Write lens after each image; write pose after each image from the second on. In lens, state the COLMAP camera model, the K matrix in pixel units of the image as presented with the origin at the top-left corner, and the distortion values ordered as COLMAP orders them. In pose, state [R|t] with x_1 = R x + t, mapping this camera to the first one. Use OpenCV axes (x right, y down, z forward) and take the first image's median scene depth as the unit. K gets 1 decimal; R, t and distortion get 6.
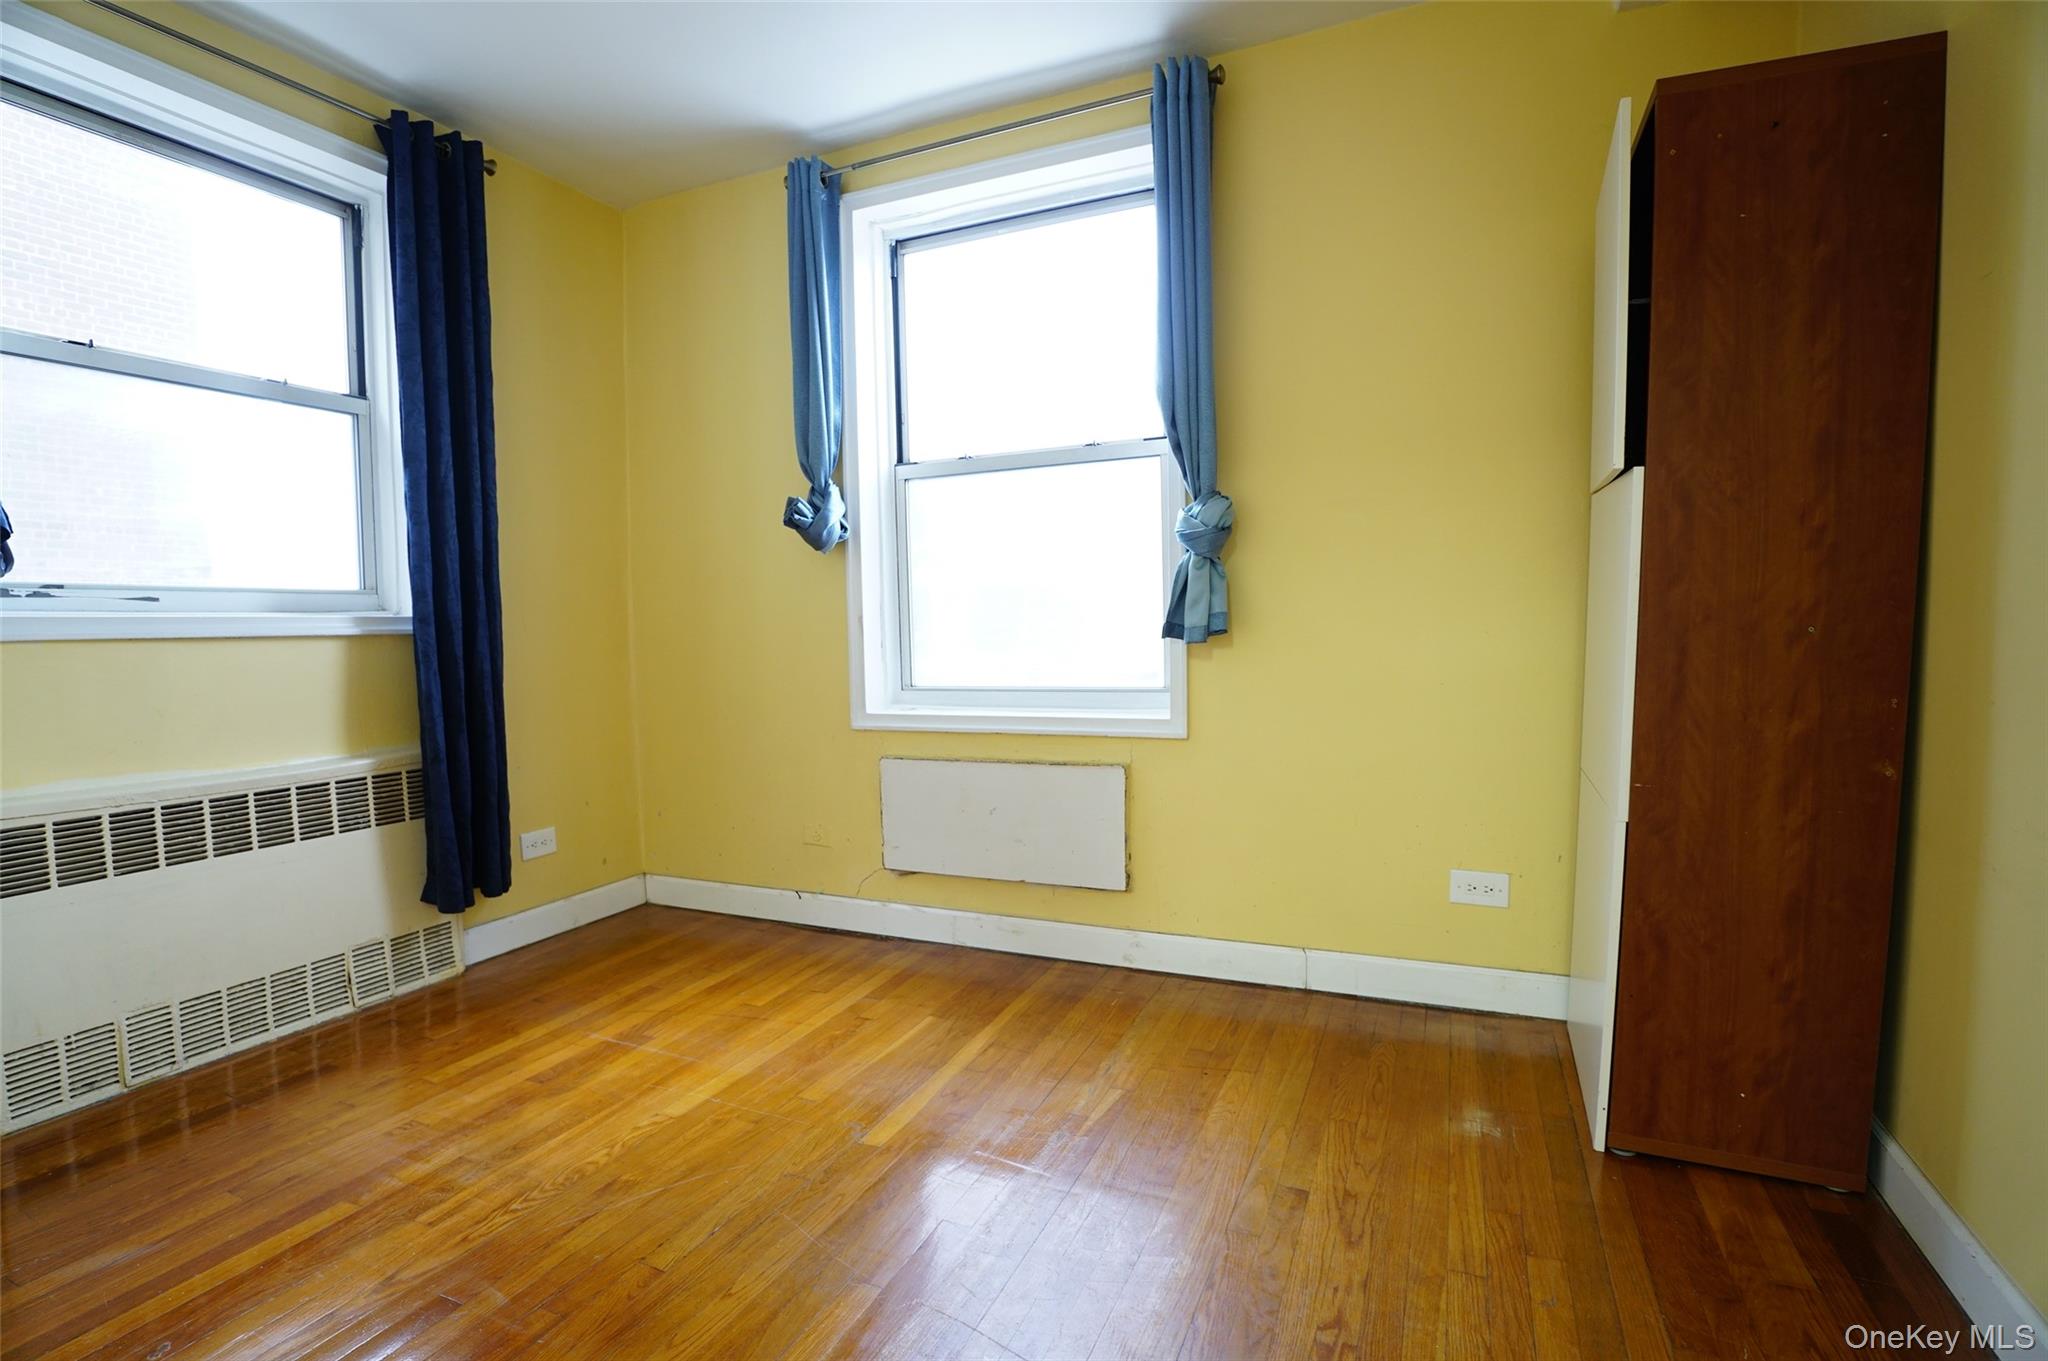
lens RADIAL K [[986.8, 0, 1009.3], [0, 986.8, 685.1], [0, 0, 1]] dist [-0.045070, 0.009267]
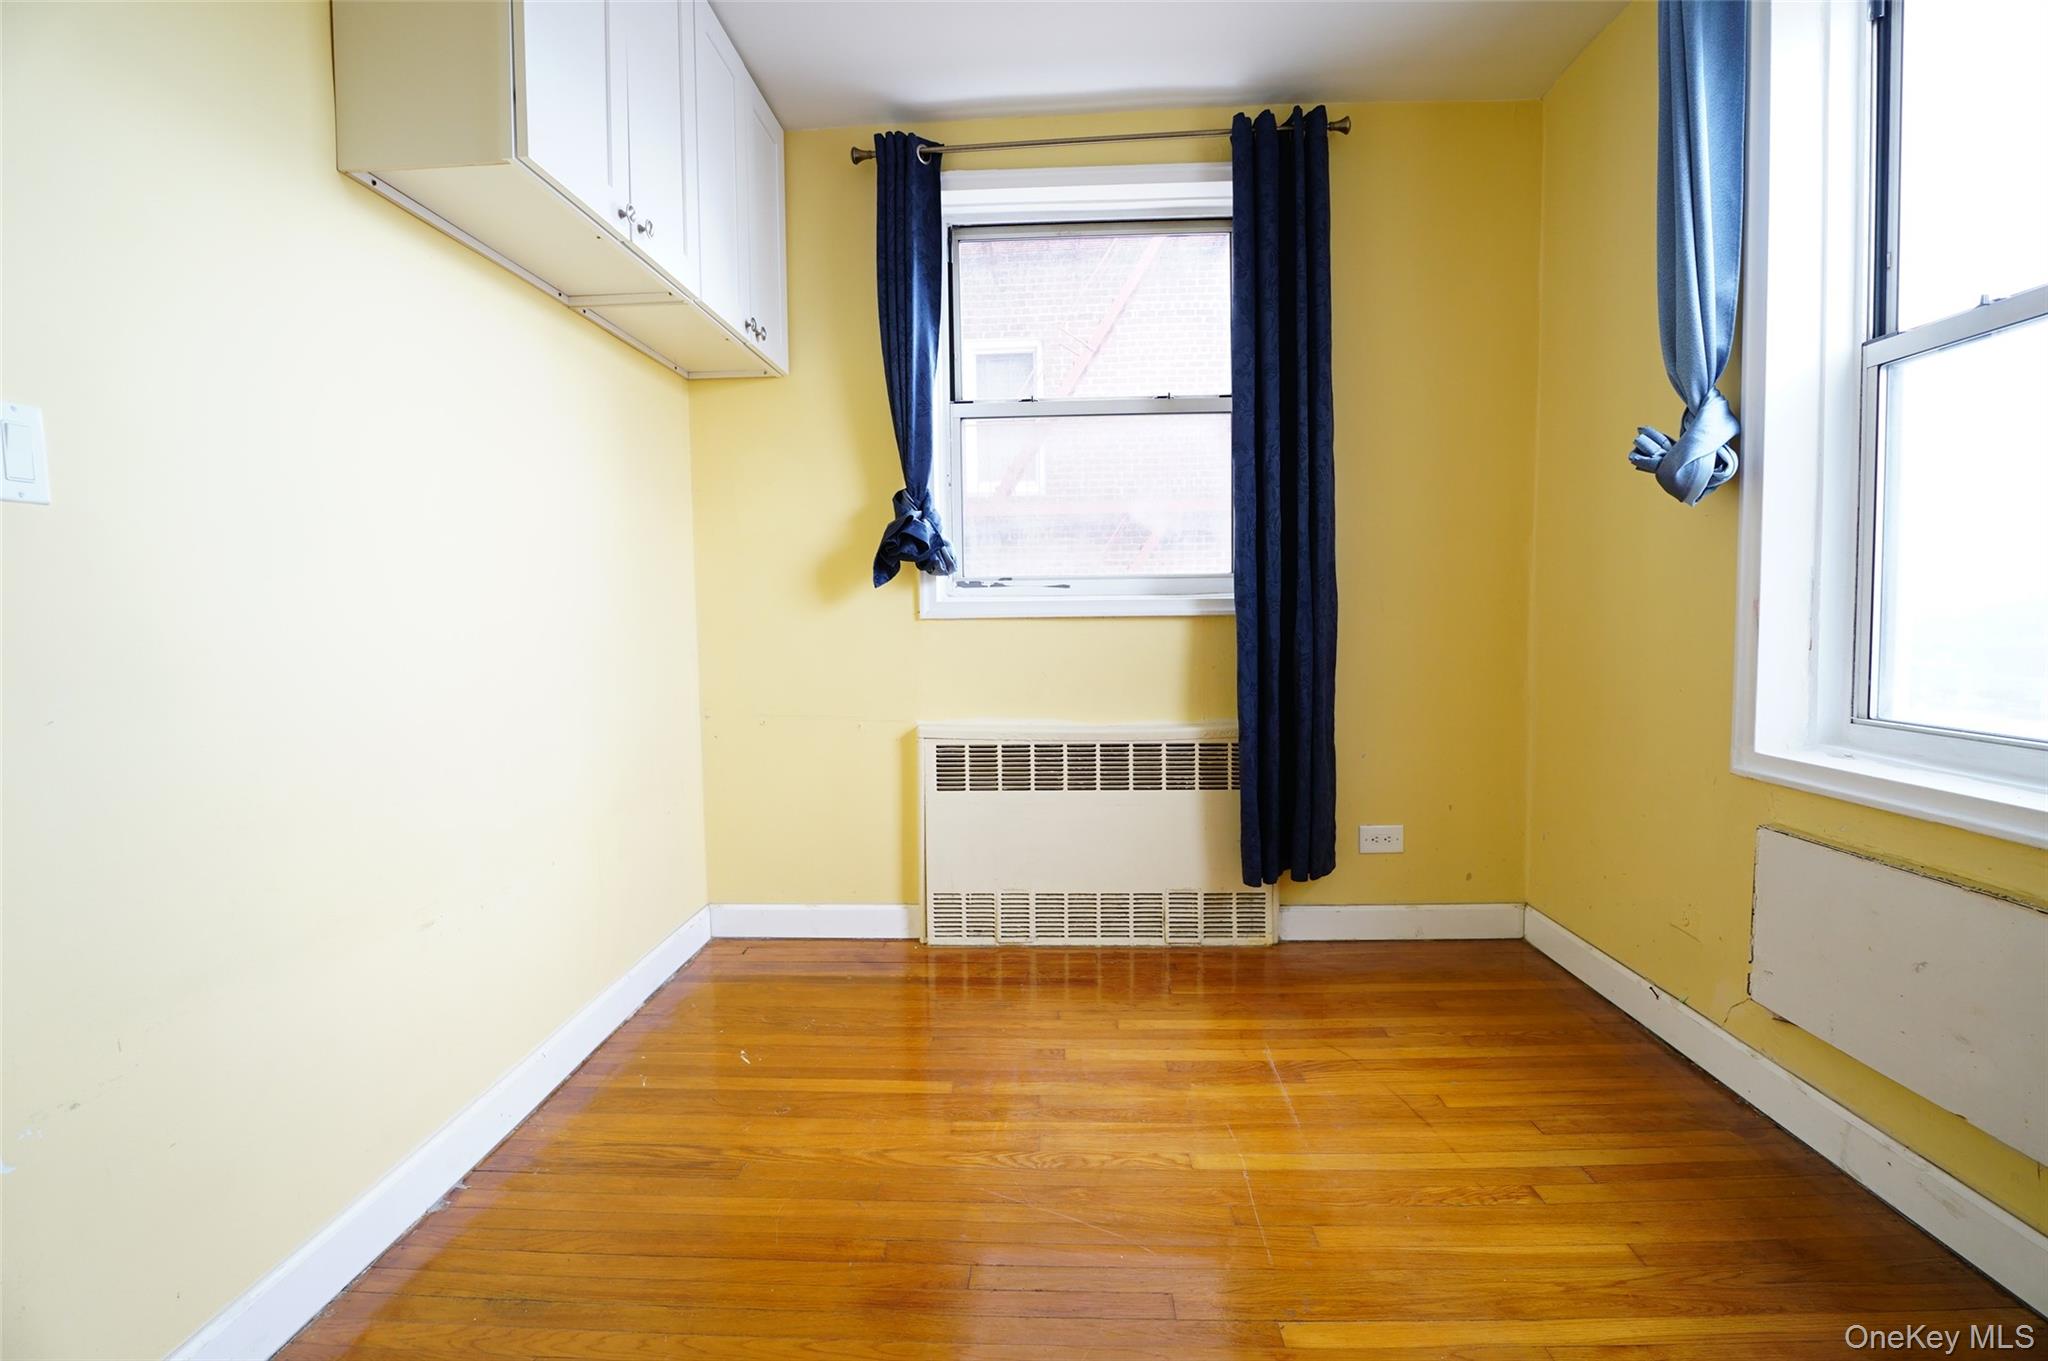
lens RADIAL K [[986.8, 0, 1009.3], [0, 986.8, 685.1], [0, 0, 1]] dist [-0.045070, 0.009267]
pose [[0.364990, 0.083919, -0.927222, 0.296908], [-0.047580, 0.996309, 0.071442, -0.042423], [0.929795, 0.018042, 0.367636, 0.381248]]
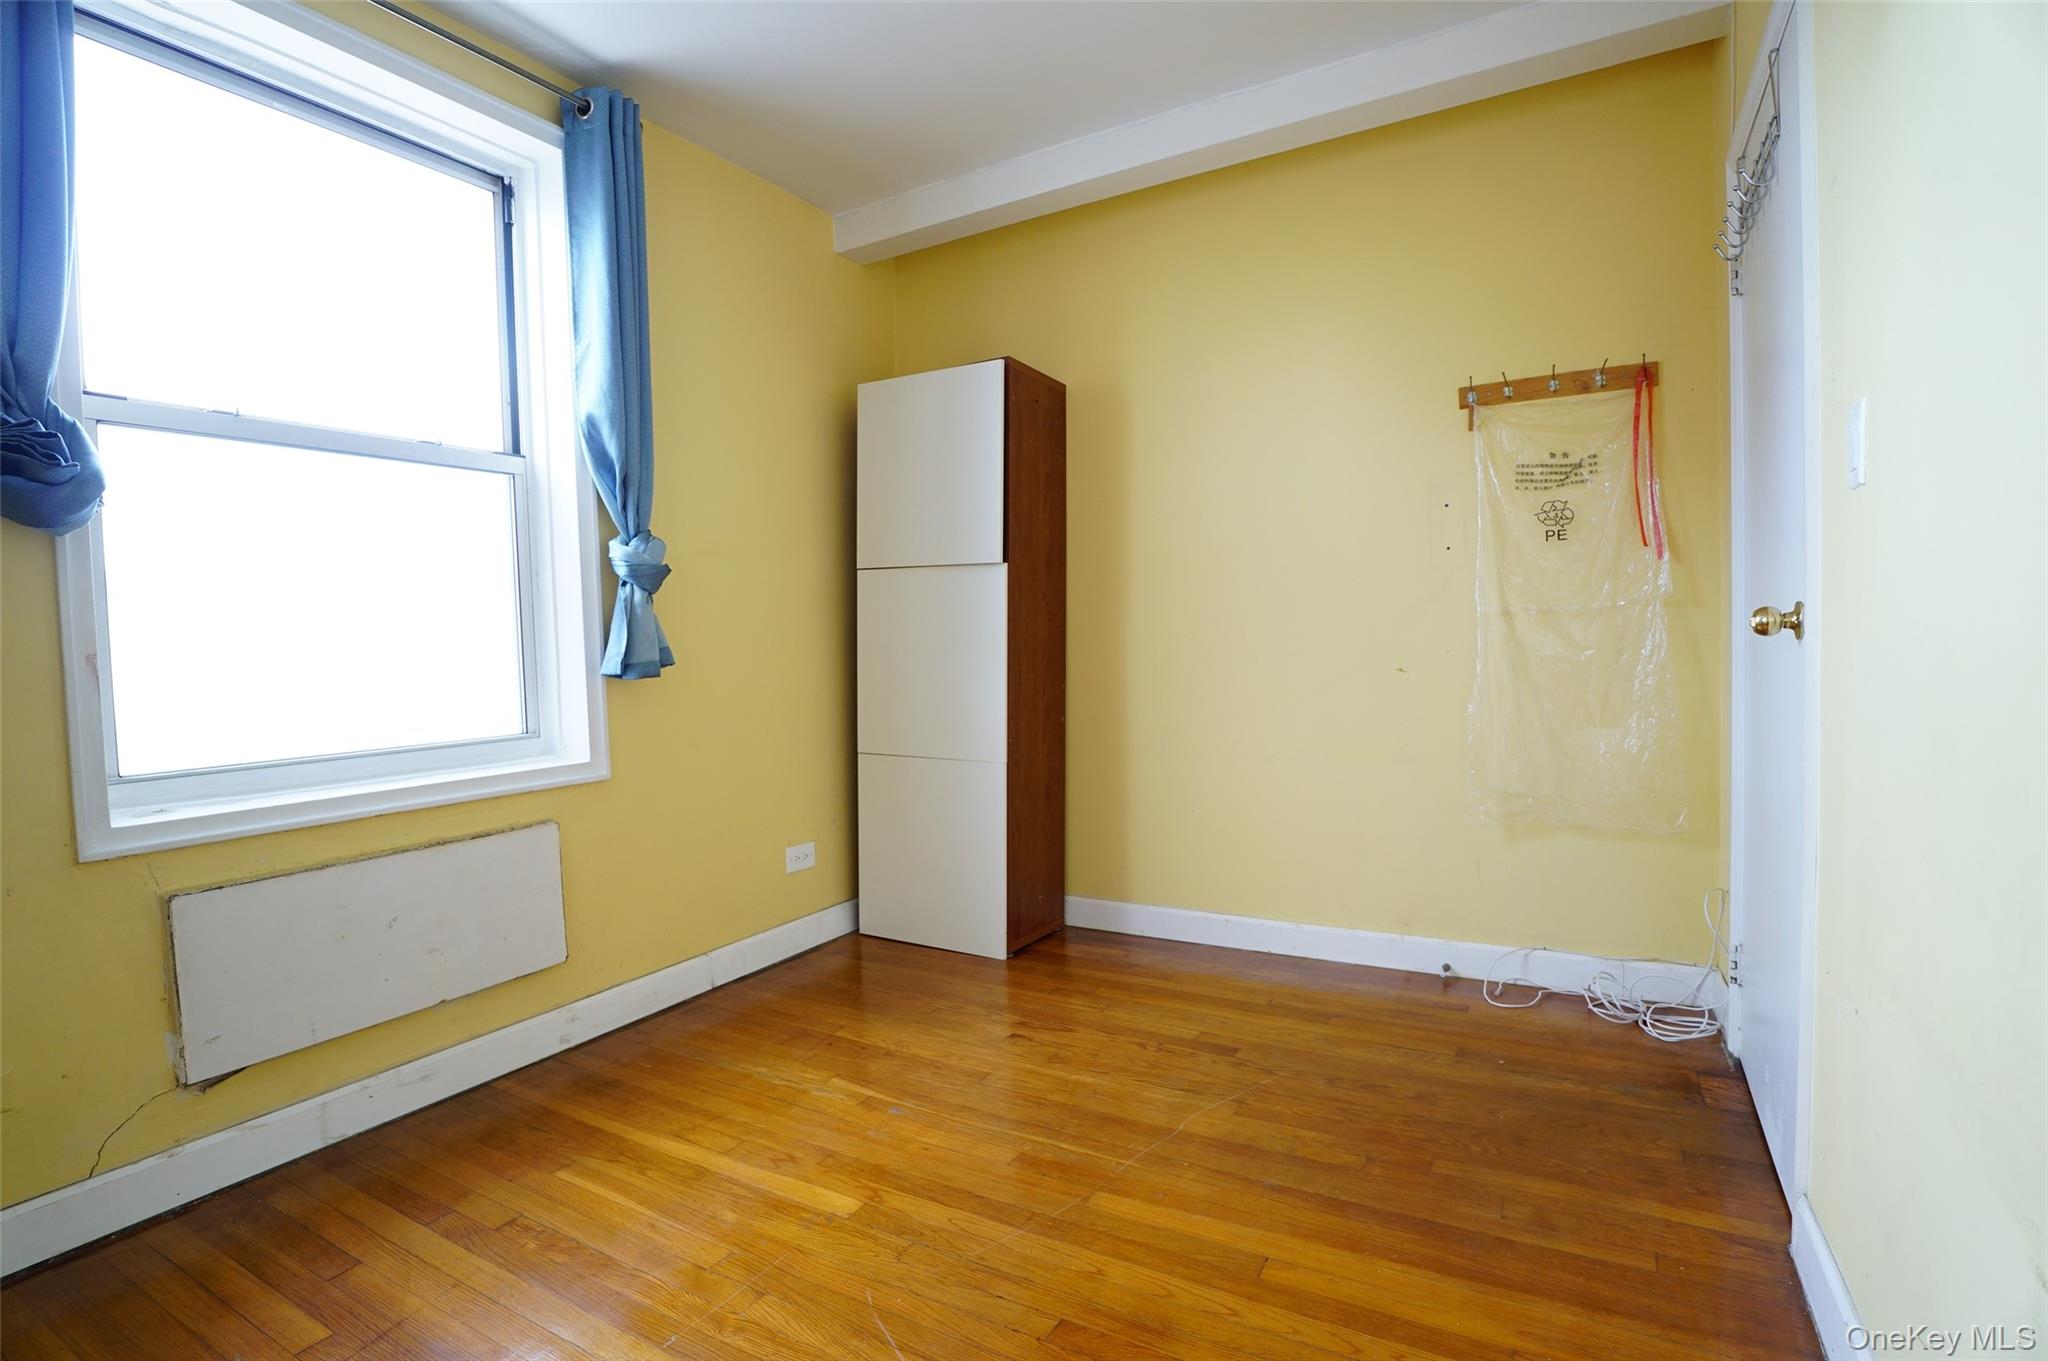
lens RADIAL K [[986.8, 0, 1009.3], [0, 986.8, 685.1], [0, 0, 1]] dist [-0.045070, 0.009267]
pose [[0.105614, -0.024711, 0.994100, -0.735823], [0.090181, 0.995810, 0.015173, -0.016408], [-0.990310, 0.088046, 0.107400, 0.510973]]
